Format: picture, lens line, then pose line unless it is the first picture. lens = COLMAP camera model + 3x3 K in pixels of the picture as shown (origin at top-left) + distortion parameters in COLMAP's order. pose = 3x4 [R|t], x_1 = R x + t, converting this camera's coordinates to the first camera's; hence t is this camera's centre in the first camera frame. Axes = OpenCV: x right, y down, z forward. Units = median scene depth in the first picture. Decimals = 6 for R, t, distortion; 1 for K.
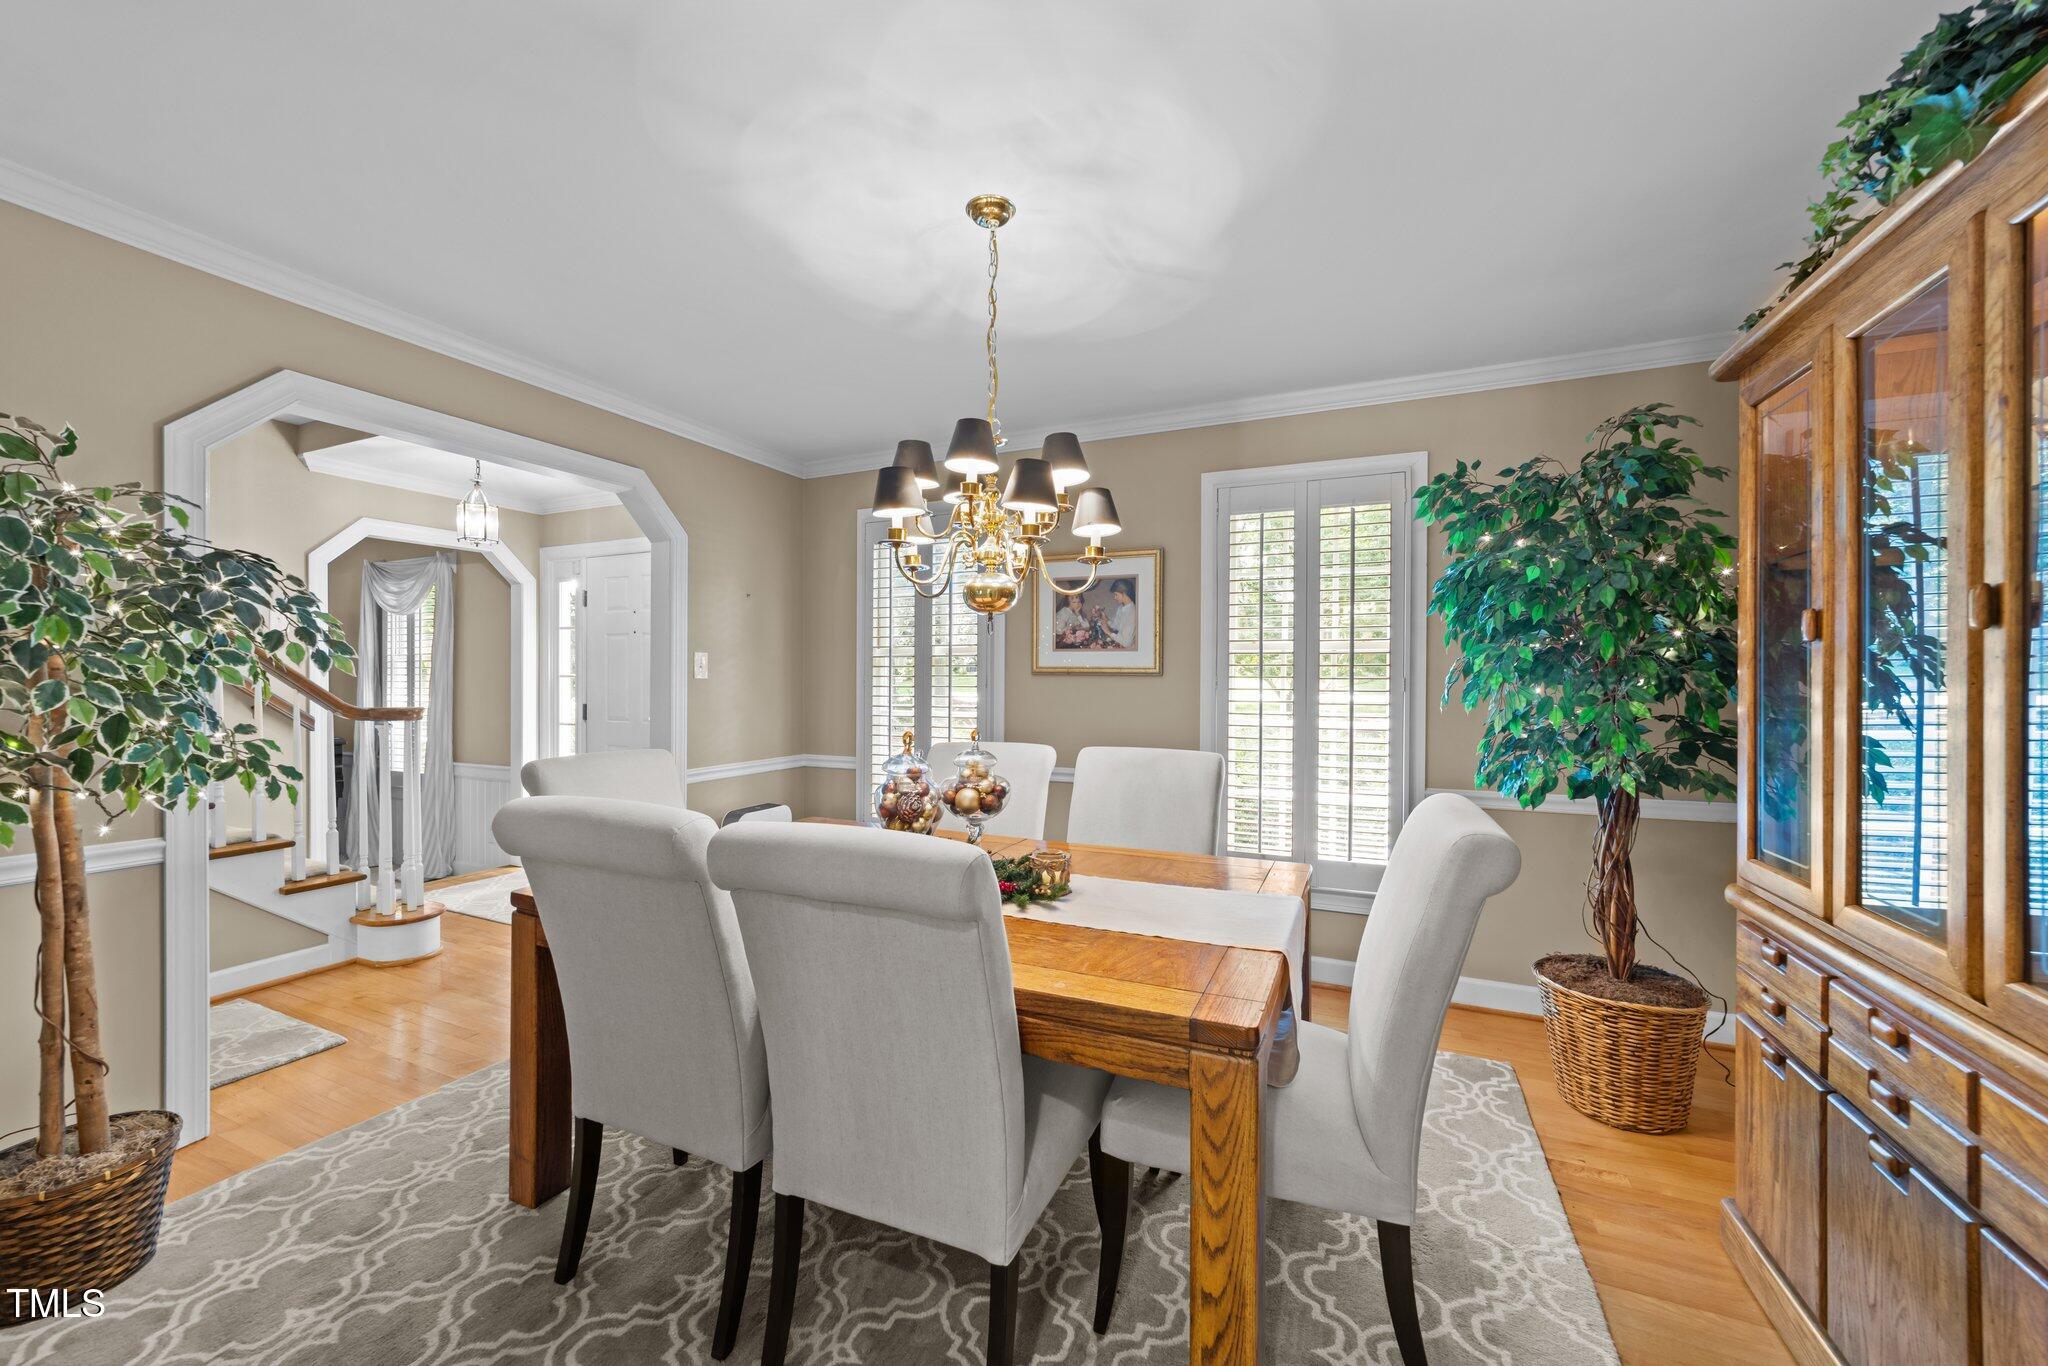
lens RADIAL K [[780.0, 0, 1021.4], [0, 780.0, 688.3], [0, 0, 1]] dist [-0.003266, 0.000253]
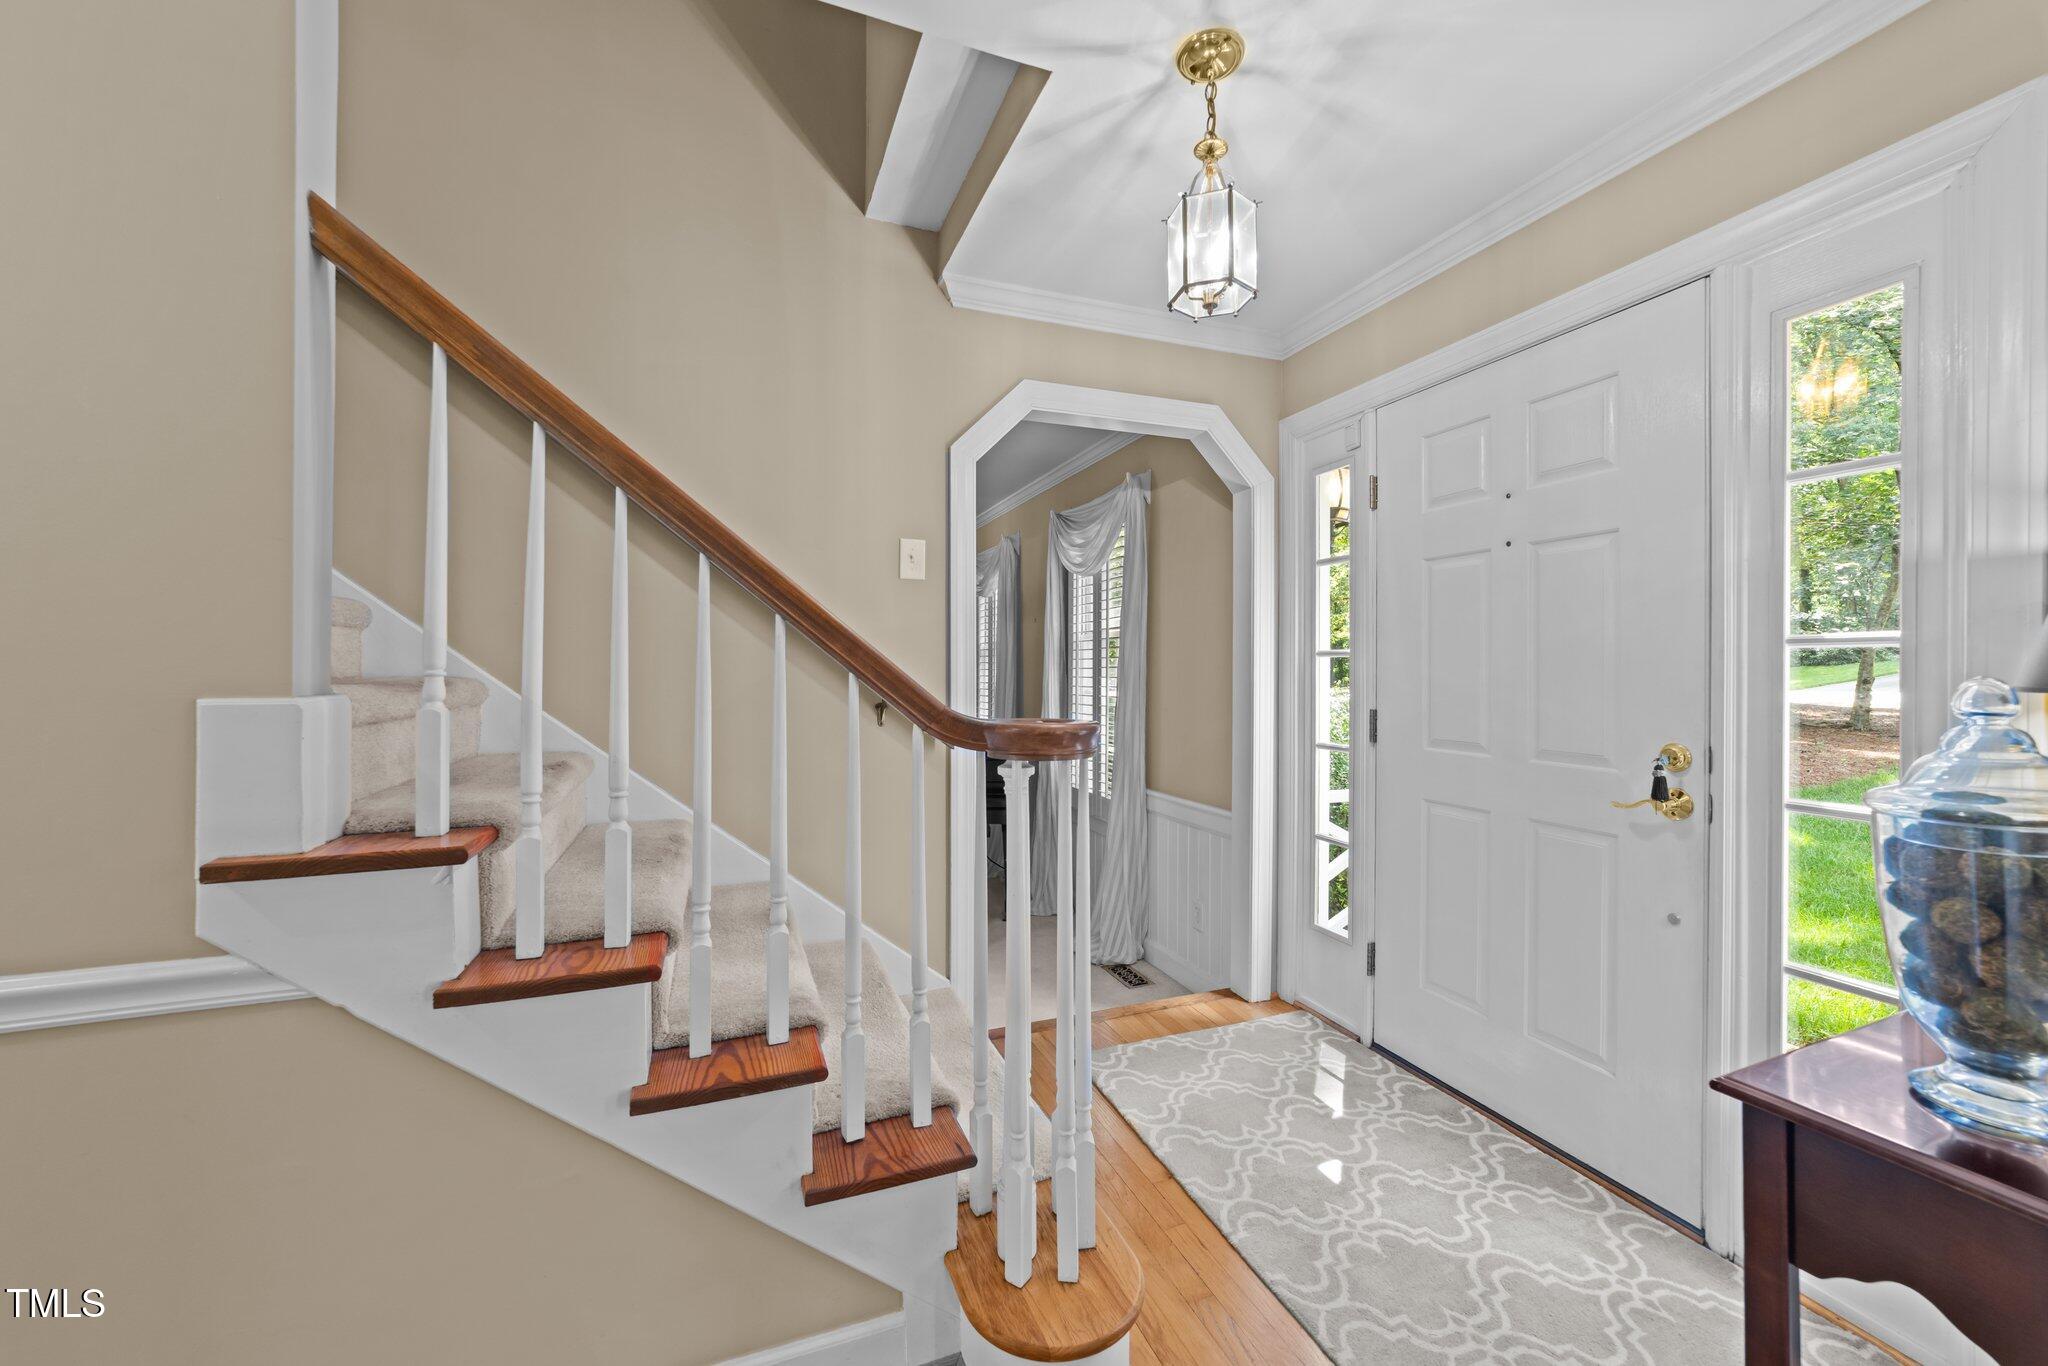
lens RADIAL K [[780.0, 0, 1021.4], [0, 780.0, 674.2], [0, 0, 1]] dist [-0.003266, 0.000253]
pose [[0.713522, 0.000453, -0.700633, -0.345706], [-0.004229, 0.999984, -0.003661, 0.000727], [0.700620, 0.005575, 0.713513, 0.458741]]
